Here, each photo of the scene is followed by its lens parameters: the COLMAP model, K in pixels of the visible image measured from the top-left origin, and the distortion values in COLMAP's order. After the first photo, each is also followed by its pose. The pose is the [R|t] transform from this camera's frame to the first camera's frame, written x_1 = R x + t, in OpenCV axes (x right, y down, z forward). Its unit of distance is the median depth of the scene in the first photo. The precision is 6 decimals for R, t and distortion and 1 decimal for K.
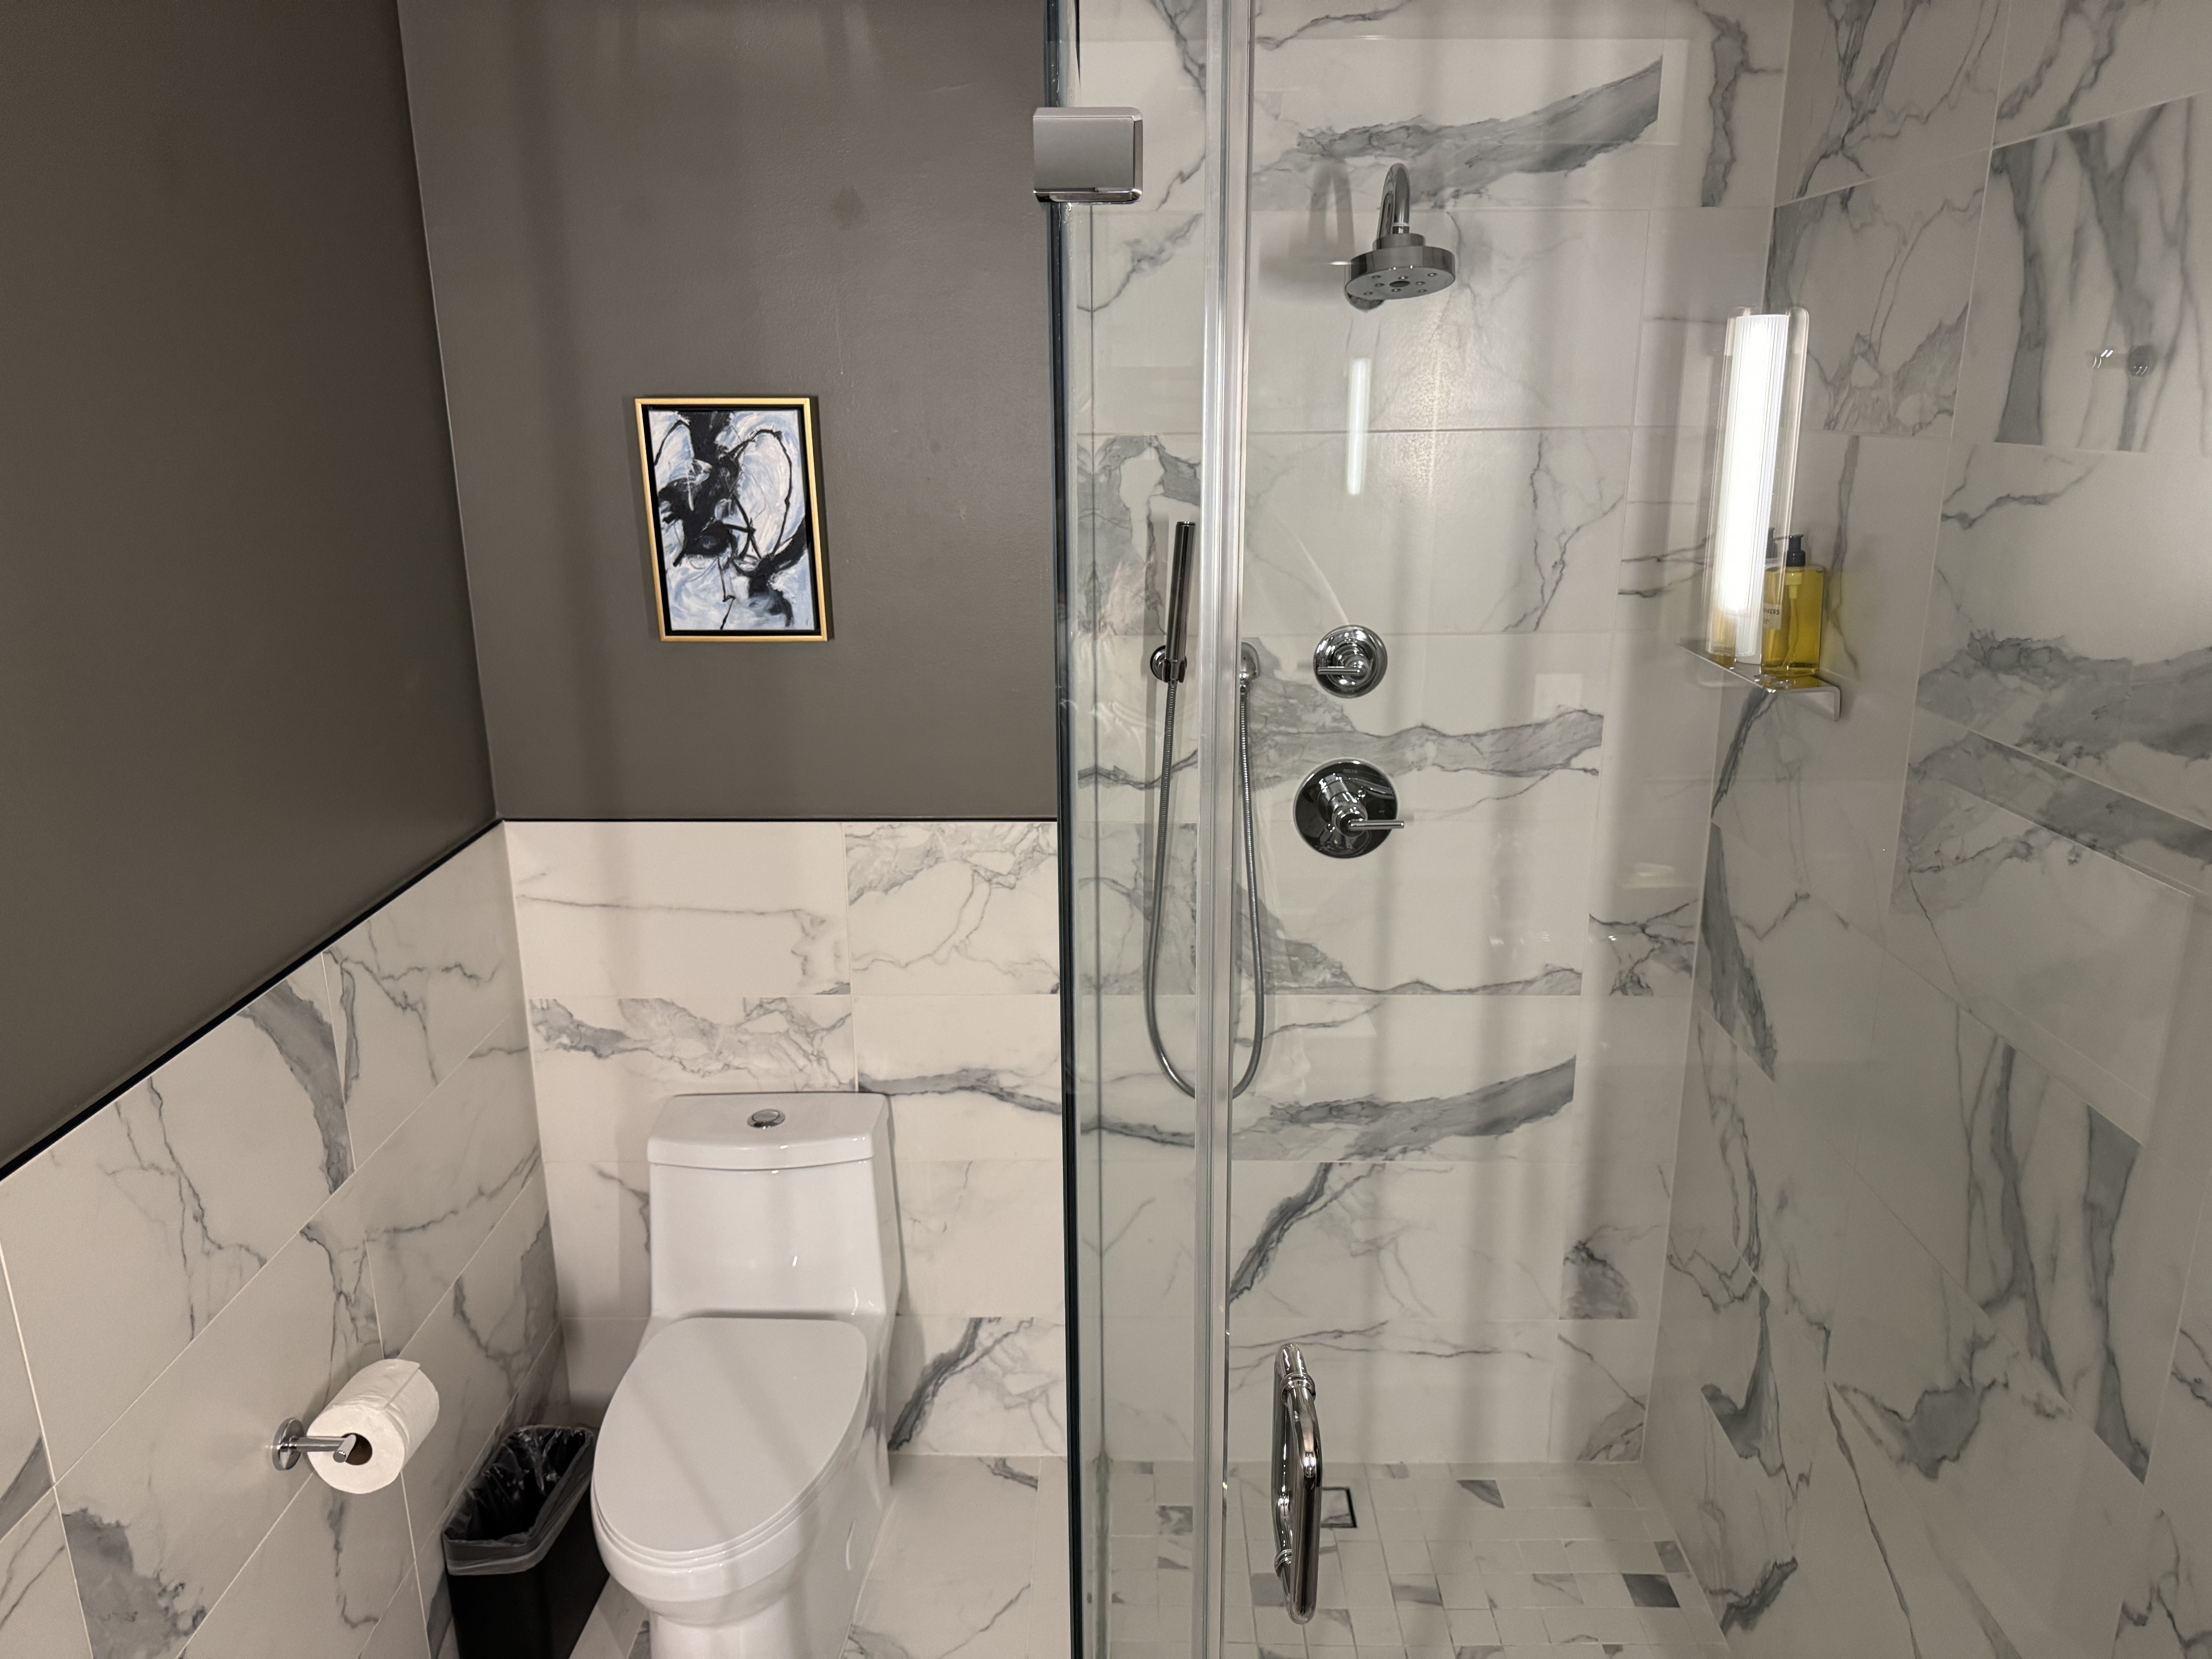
lens RADIAL K [[1579.3, 0, 1103.8], [0, 1579.3, 839.1], [0, 0, 1]] dist [0.051089, -0.075088]
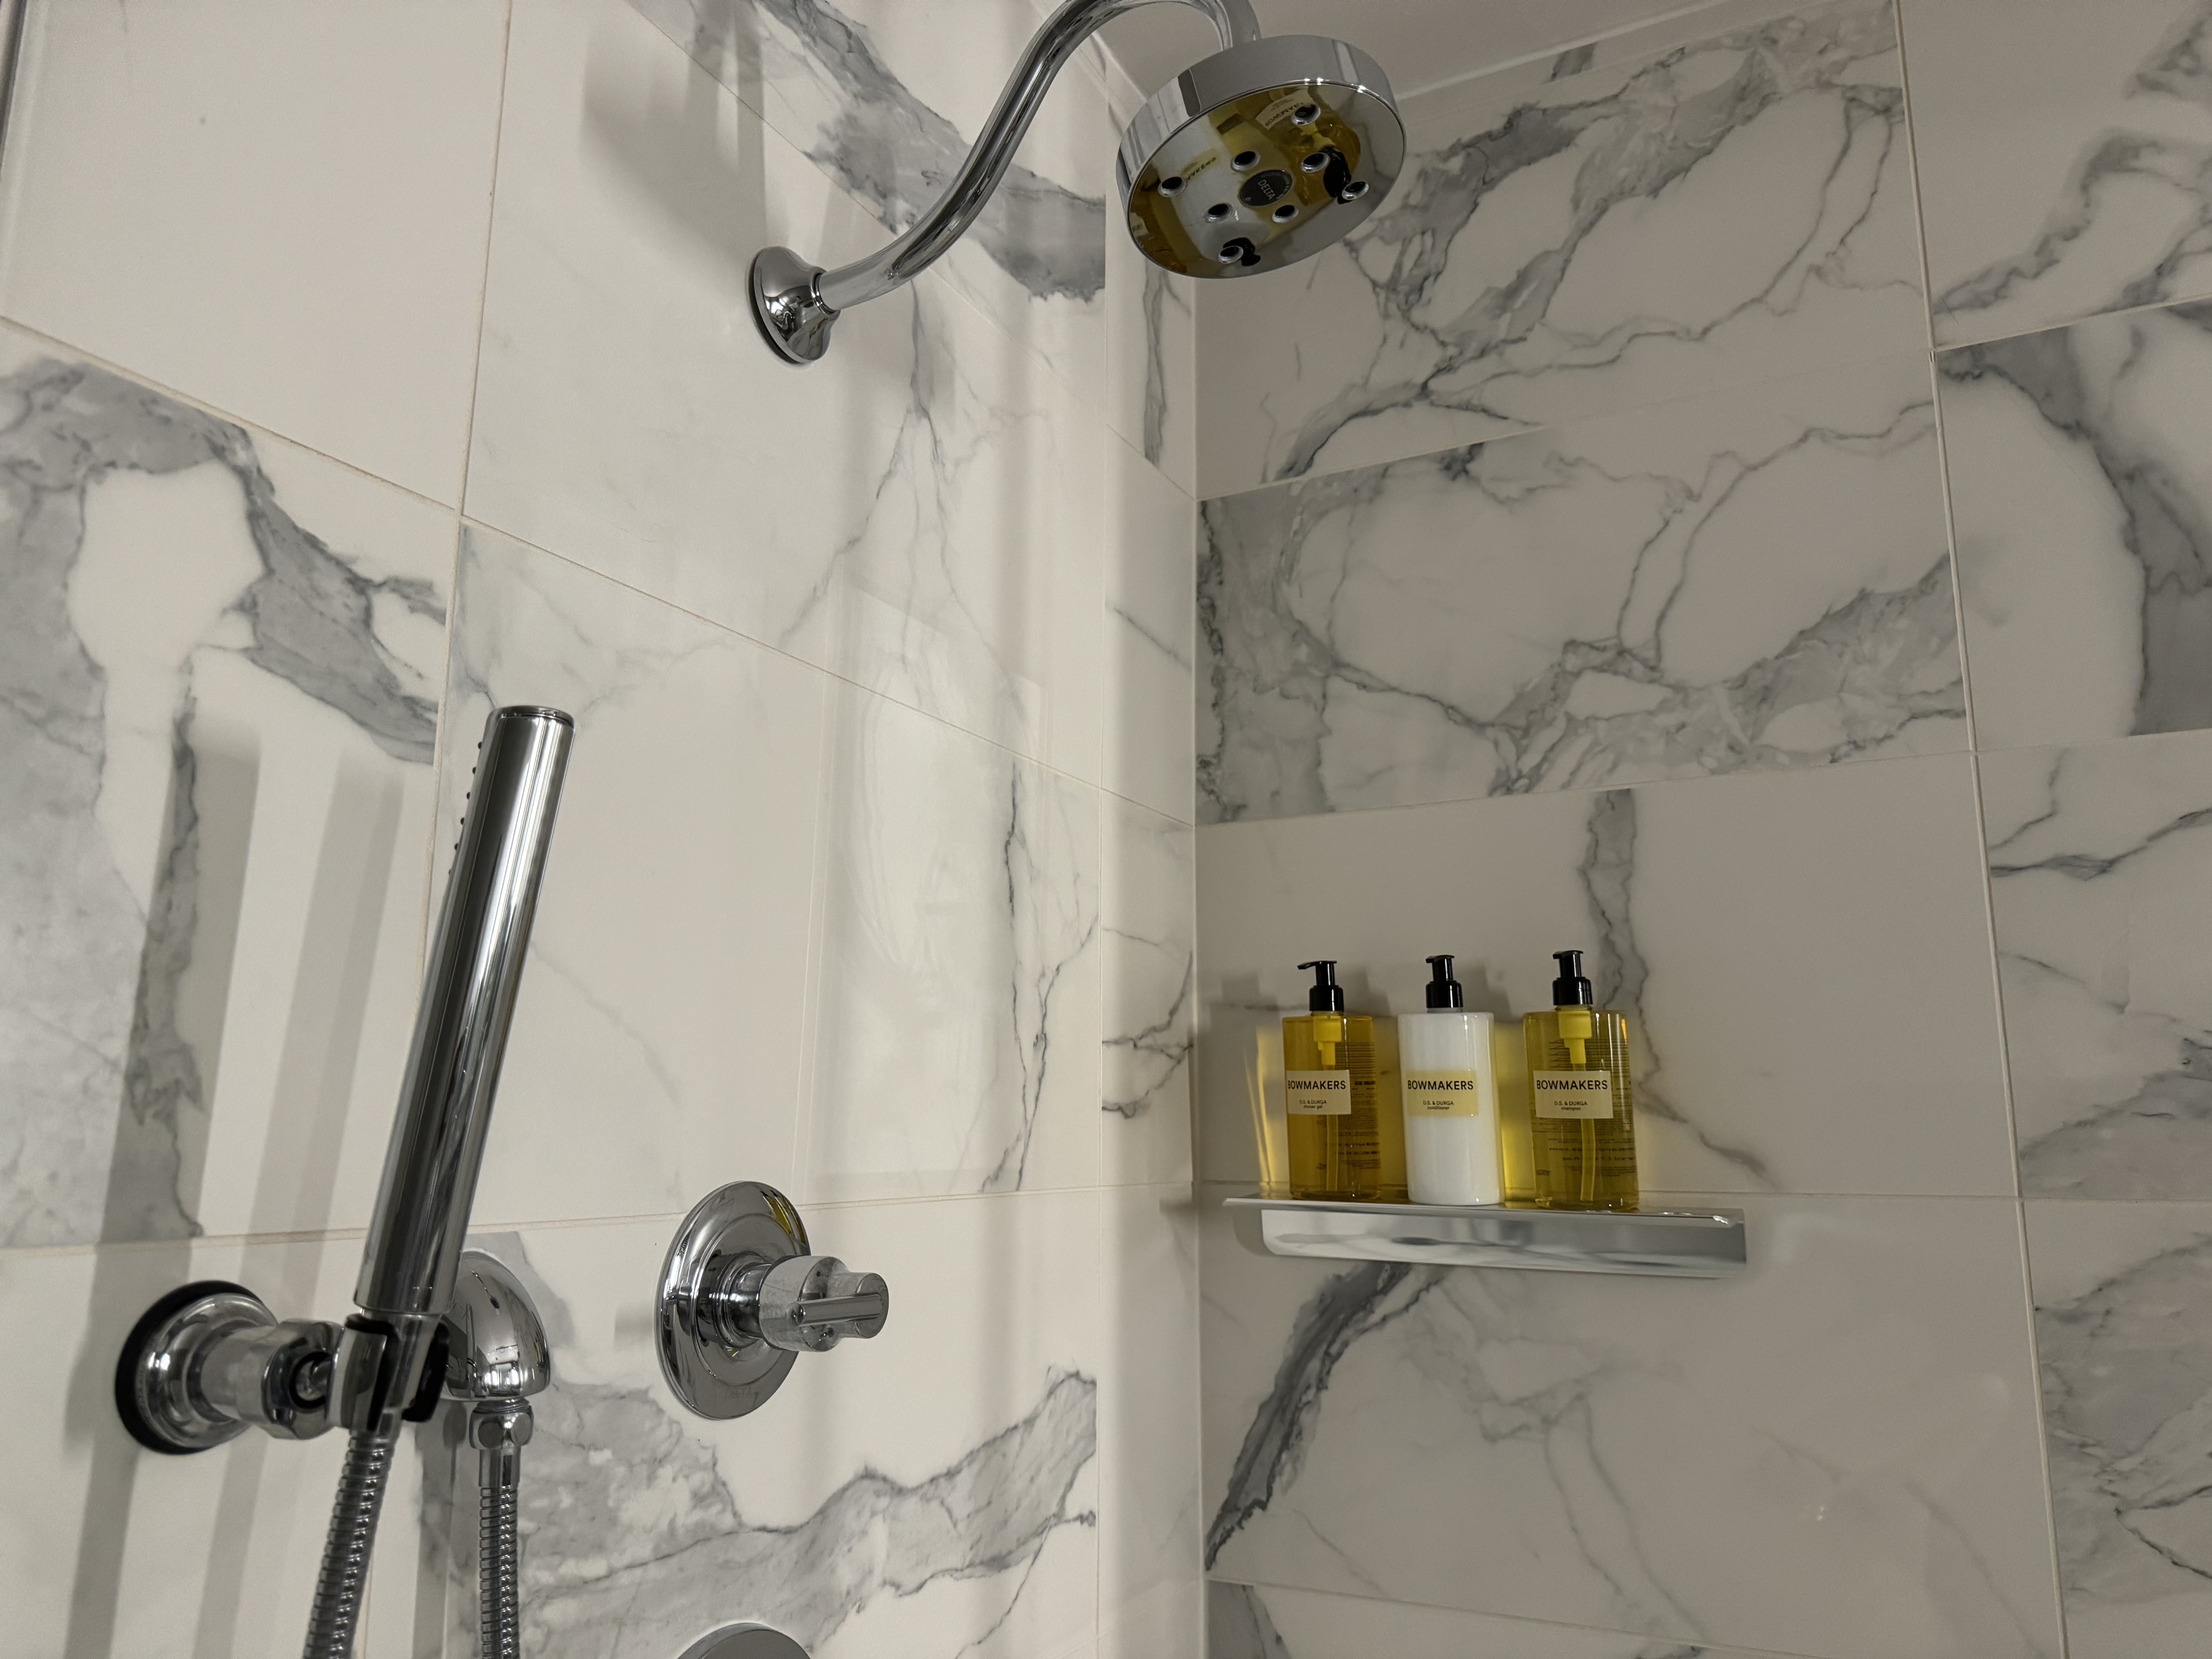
lens RADIAL K [[1579.3, 0, 1103.8], [0, 1579.3, 839.1], [0, 0, 1]] dist [0.051089, -0.075088]
pose [[0.448487, 0.179790, 0.875520, -0.114532], [0.240907, 0.918991, -0.312122, -0.079937], [-0.860711, 0.350901, 0.368843, 0.794242]]
